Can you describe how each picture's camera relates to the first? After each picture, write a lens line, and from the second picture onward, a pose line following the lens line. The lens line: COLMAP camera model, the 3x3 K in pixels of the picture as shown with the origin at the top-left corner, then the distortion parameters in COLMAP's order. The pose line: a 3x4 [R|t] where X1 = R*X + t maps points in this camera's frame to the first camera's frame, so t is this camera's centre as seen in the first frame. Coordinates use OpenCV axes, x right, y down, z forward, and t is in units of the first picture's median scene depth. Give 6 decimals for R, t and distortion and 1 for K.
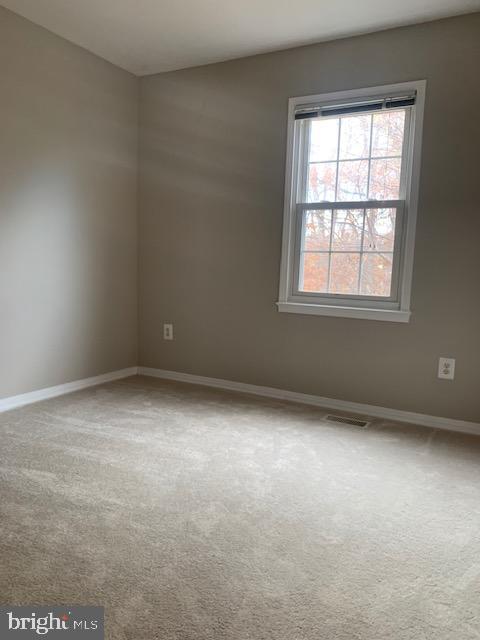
lens RADIAL K [[494.7, 0, 241.5], [0, 494.7, 322.1], [0, 0, 1]] dist [0.052834, -0.078541]
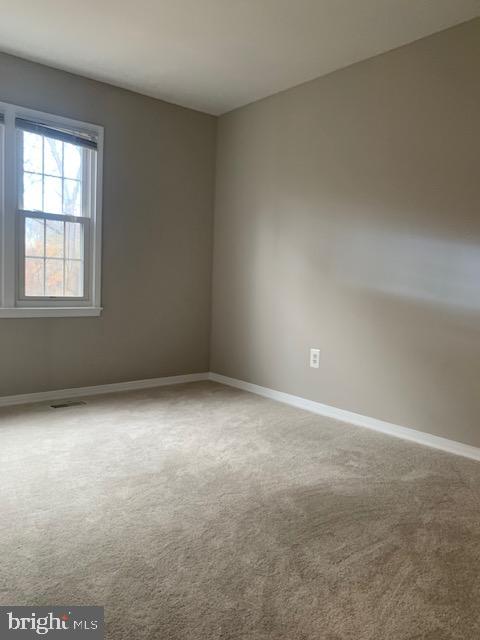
lens RADIAL K [[494.7, 0, 241.5], [0, 494.7, 322.1], [0, 0, 1]] dist [0.052834, -0.078541]
pose [[0.347119, -0.103125, 0.932134, -0.704383], [0.097161, 0.992542, 0.073626, -0.040952], [-0.932774, 0.065010, 0.354550, 0.223204]]
